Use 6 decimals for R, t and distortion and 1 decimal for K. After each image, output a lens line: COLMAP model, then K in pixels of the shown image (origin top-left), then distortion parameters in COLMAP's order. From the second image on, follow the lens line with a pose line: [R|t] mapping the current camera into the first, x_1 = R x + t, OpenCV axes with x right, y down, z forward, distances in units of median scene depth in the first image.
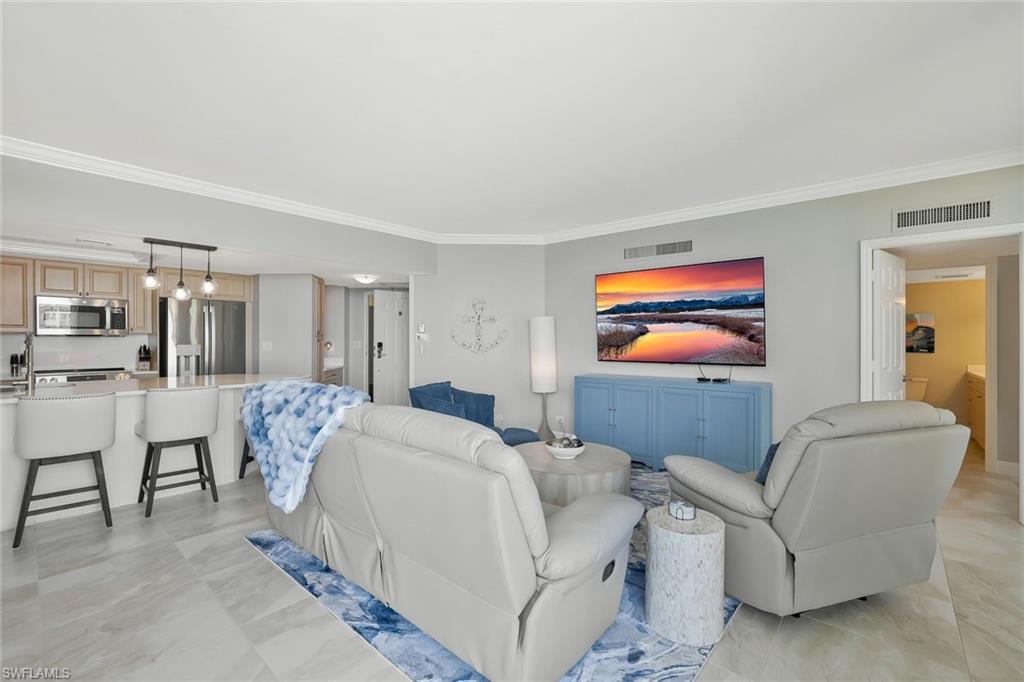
lens RADIAL K [[447.3, 0, 506.9], [0, 447.3, 339.7], [0, 0, 1]] dist [-0.001636, -0.000016]
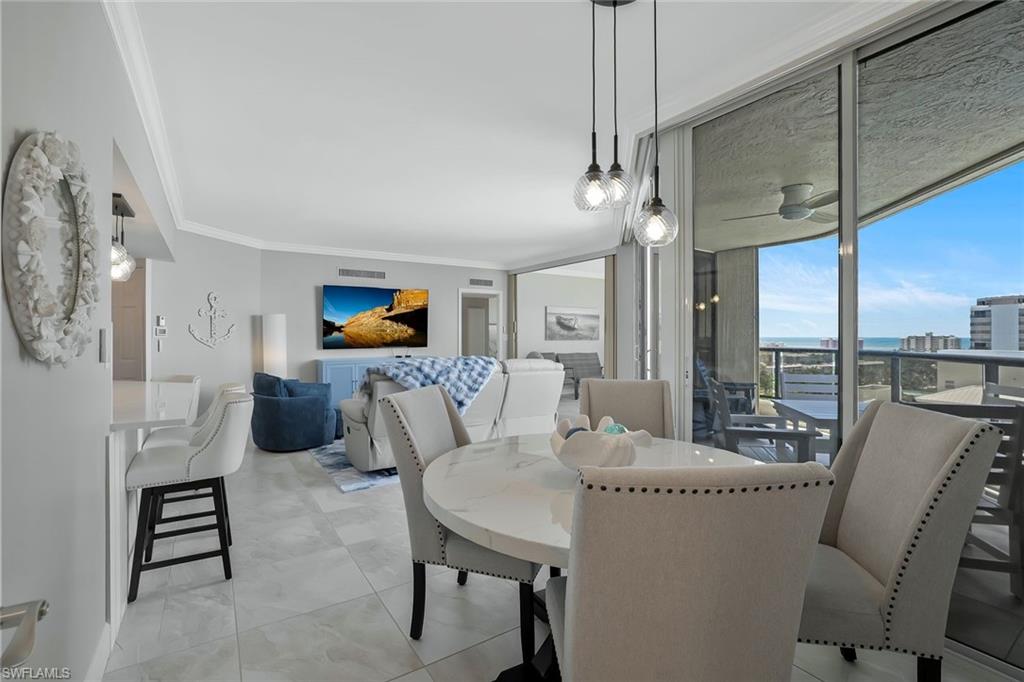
lens RADIAL K [[447.3, 0, 506.9], [0, 447.3, 339.7], [0, 0, 1]] dist [-0.001636, -0.000016]
pose [[0.246714, -0.016717, 0.968944, -1.051634], [0.005410, 0.999859, 0.015873, -0.000238], [-0.969073, 0.001326, 0.246770, 0.164297]]
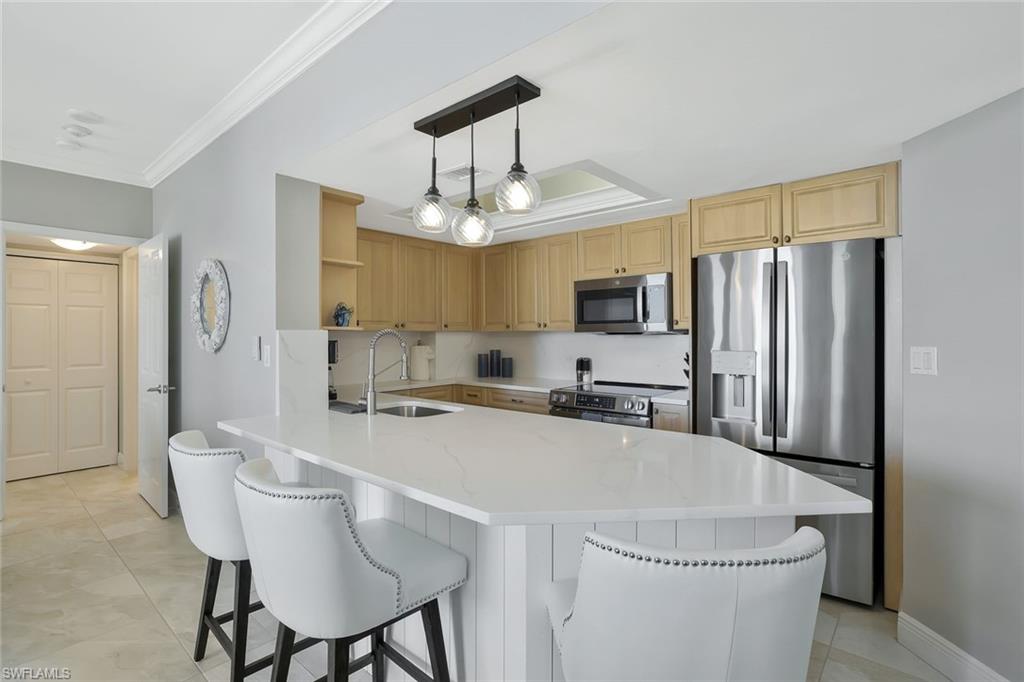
lens RADIAL K [[482.9, 0, 489.2], [0, 482.9, 336.9], [0, 0, 1]] dist [-0.061280, 0.000166]
pose [[-0.003320, 0.000567, -0.999994, -0.235915], [0.004233, 0.999991, 0.000553, -0.006279], [0.999986, -0.004231, -0.003322, 0.837049]]
